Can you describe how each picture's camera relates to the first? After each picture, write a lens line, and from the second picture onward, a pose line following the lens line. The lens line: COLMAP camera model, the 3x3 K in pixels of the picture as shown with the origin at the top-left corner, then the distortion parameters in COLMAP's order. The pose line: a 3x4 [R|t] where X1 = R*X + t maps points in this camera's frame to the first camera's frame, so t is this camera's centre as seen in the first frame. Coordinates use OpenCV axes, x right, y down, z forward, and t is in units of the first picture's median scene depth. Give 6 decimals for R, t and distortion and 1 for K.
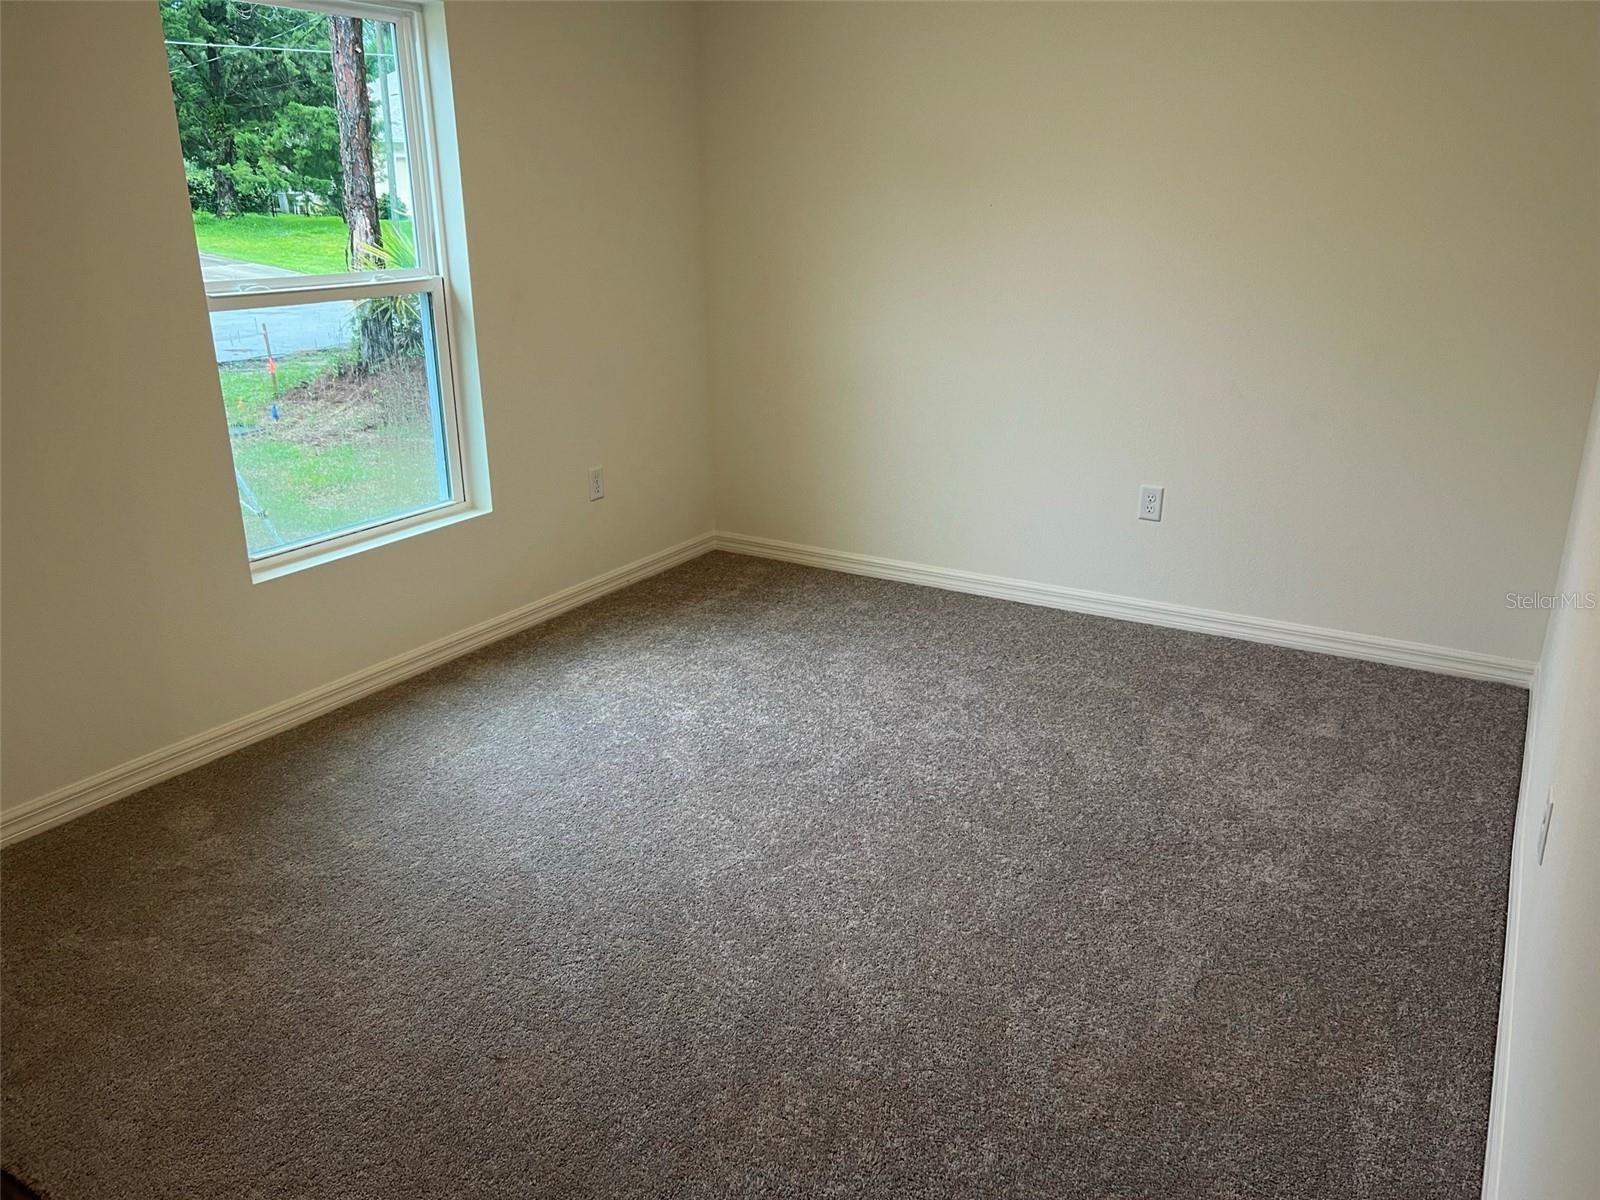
lens RADIAL K [[1205.4, 0, 804.0], [0, 1205.4, 586.2], [0, 0, 1]] dist [0.053325, -0.061241]
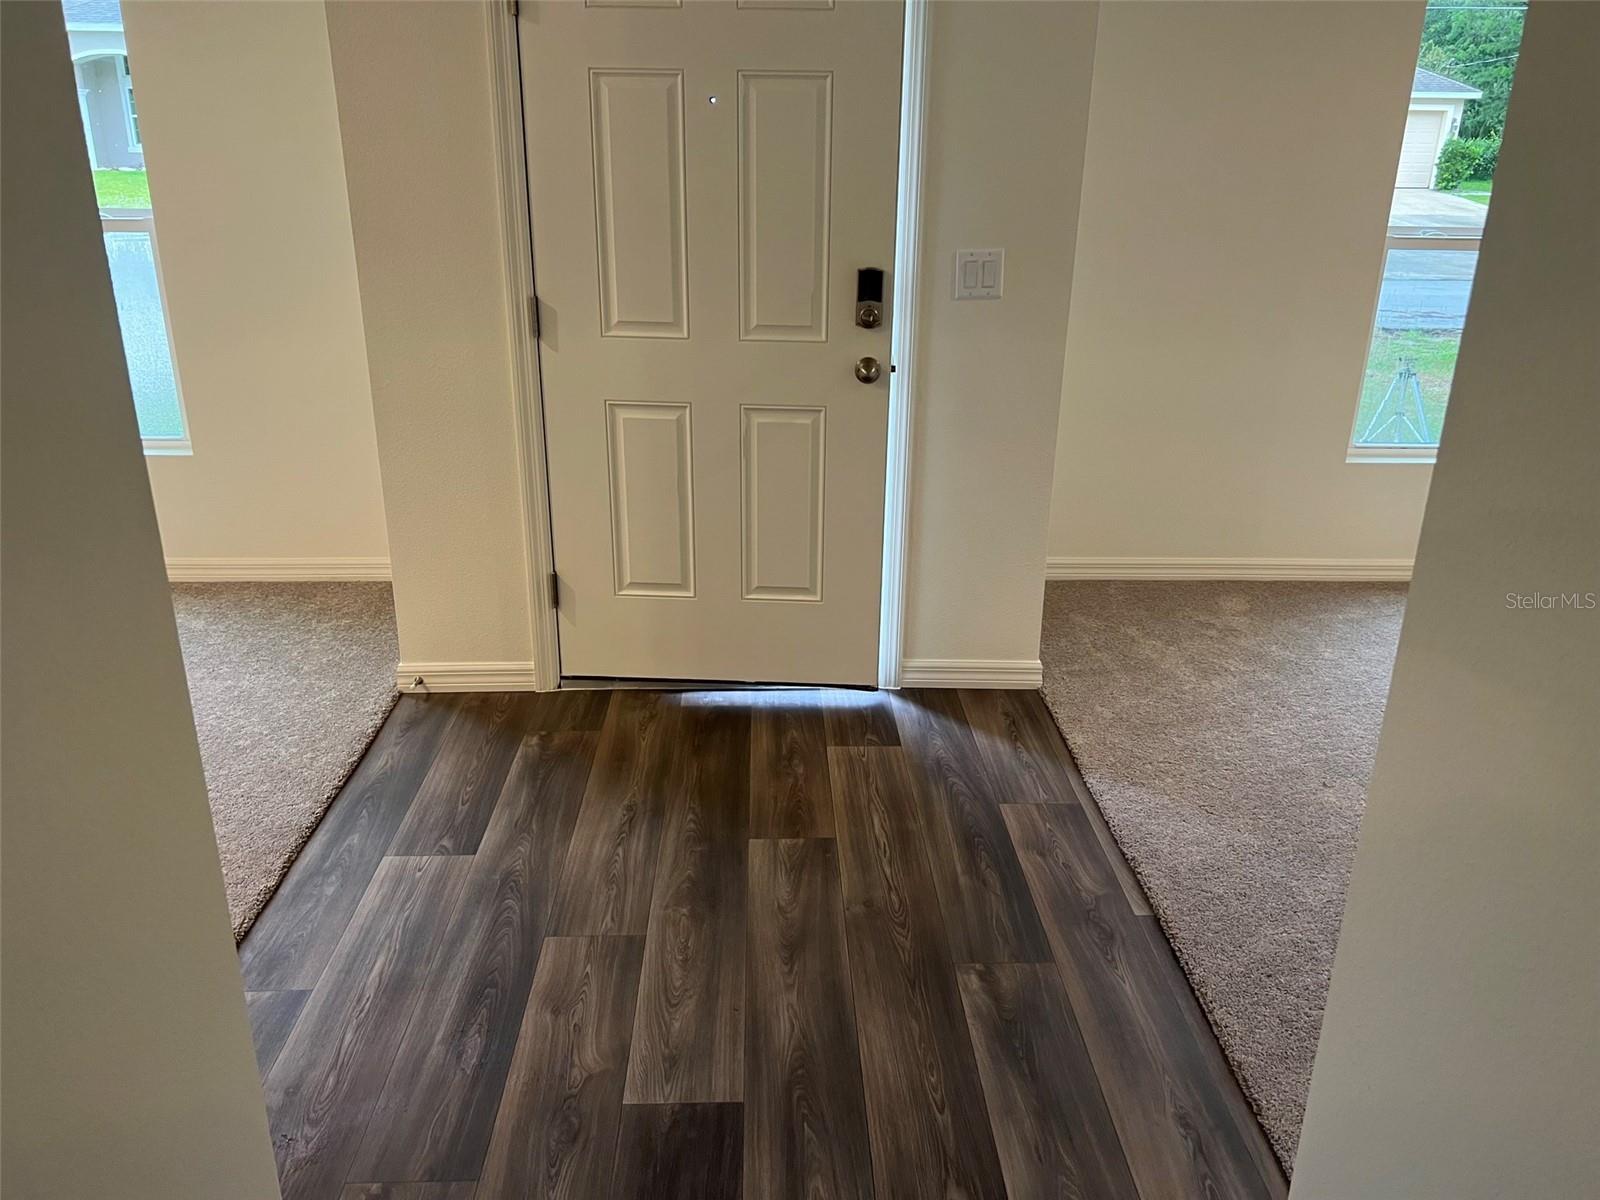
lens RADIAL K [[1205.4, 0, 841.6], [0, 1205.4, 601.4], [0, 0, 1]] dist [0.053325, -0.061241]
pose [[0.571818, 0.302721, -0.762486, 0.338426], [-0.274618, 0.946441, 0.169808, 0.081998], [0.773052, 0.112293, 0.624324, -0.255535]]
